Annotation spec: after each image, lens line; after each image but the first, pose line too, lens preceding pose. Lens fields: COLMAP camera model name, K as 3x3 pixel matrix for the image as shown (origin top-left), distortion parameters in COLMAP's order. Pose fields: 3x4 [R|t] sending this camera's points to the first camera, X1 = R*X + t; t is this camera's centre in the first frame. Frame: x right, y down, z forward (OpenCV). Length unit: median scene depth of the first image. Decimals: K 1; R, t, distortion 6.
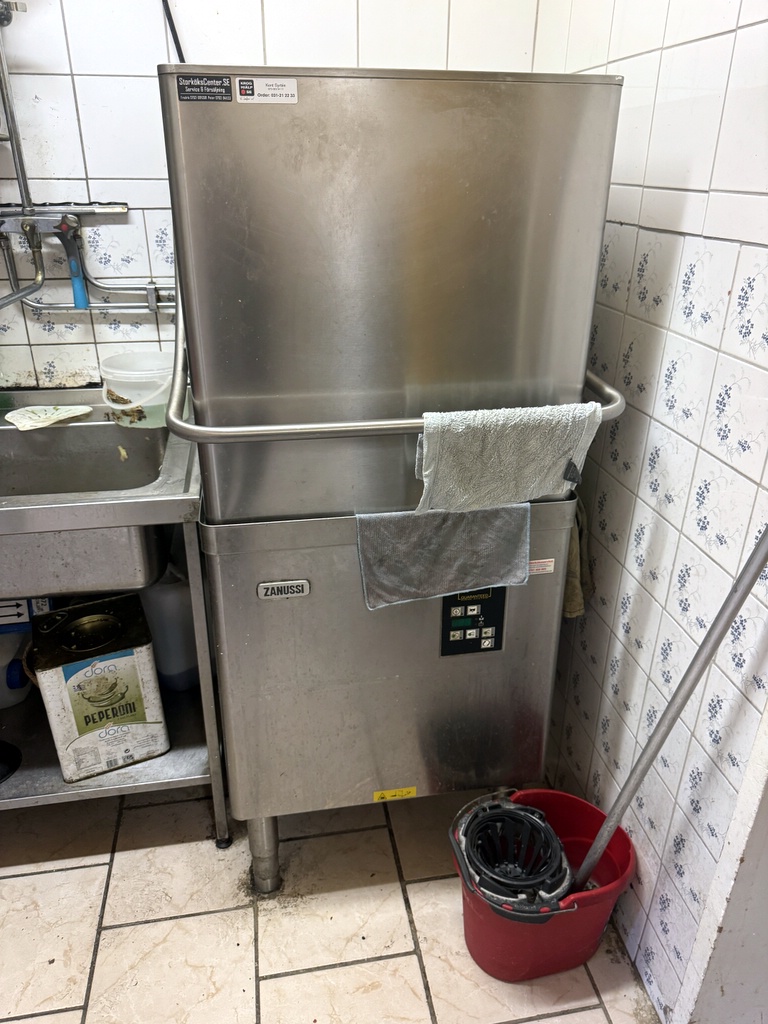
lens RADIAL K [[744.1, 0, 388.7], [0, 744.1, 522.7], [0, 0, 1]] dist [0.010372, -0.016683]
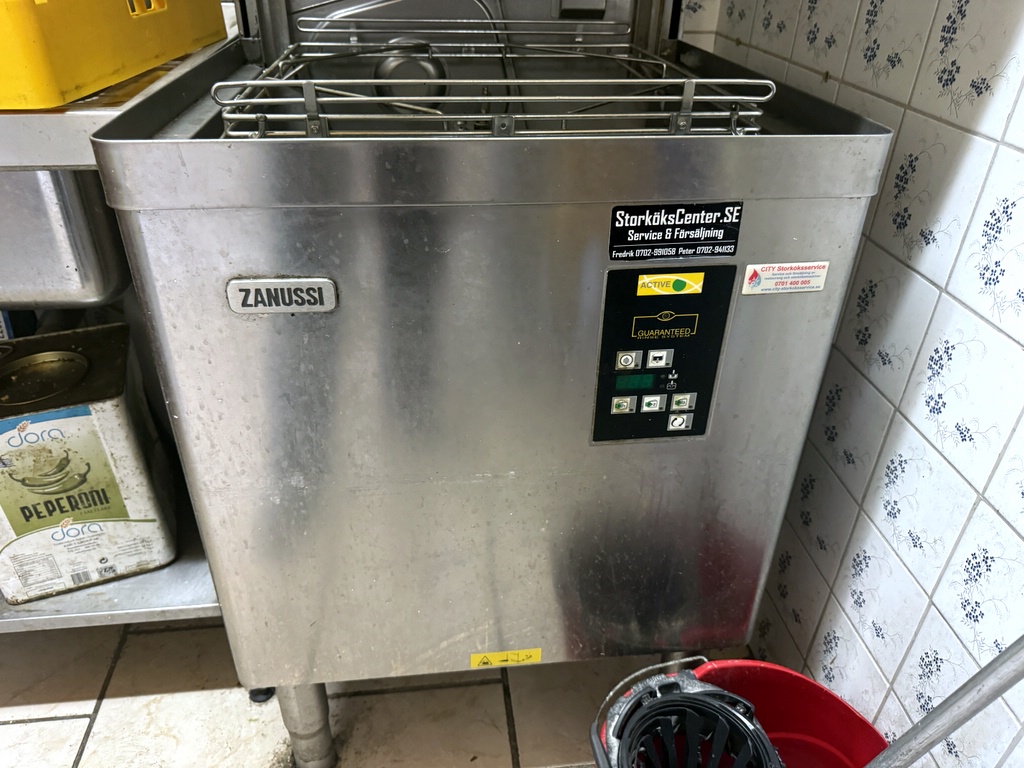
lens RADIAL K [[744.1, 0, 517.2], [0, 744.1, 407.1], [0, 0, 1]] dist [0.010372, -0.016683]
pose [[0.998171, 0.044900, -0.040475, 0.031553], [-0.038755, 0.989172, 0.141550, 0.070608], [0.046392, -0.139723, 0.989103, 0.409695]]
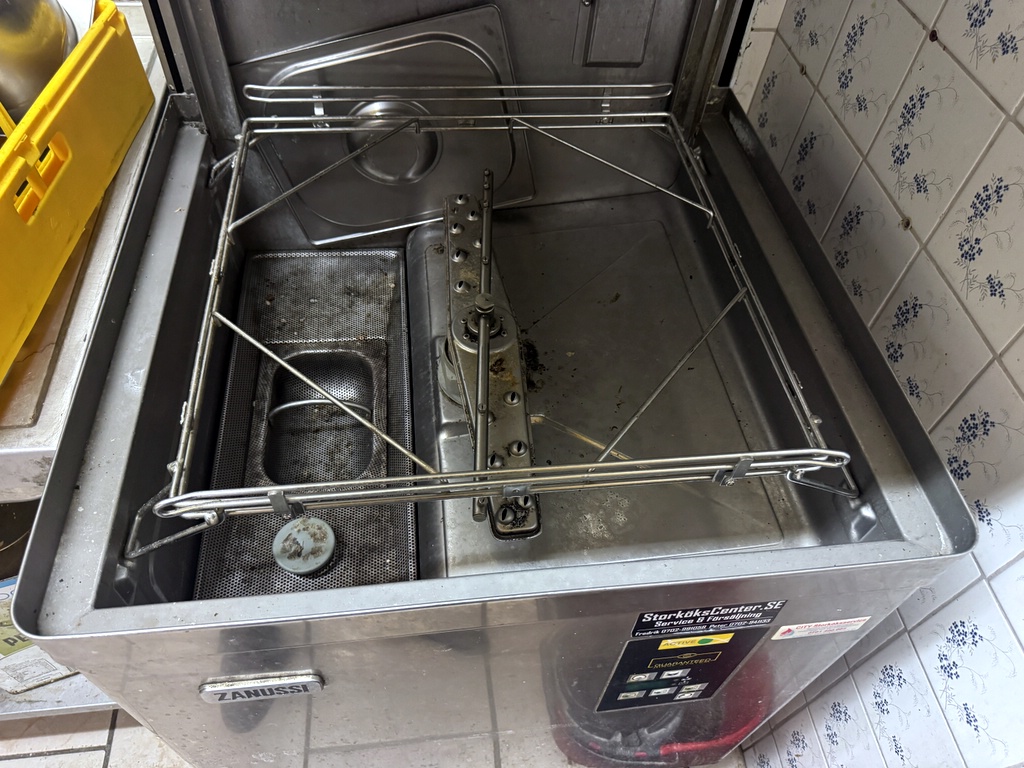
lens RADIAL K [[744.1, 0, 516.4], [0, 744.1, 383.4], [0, 0, 1]] dist [0.010372, -0.016683]
pose [[0.996855, 0.078944, 0.006959, -0.008069], [-0.073313, 0.885270, 0.459263, -0.239037], [0.030096, -0.458329, 0.888273, 0.565224]]
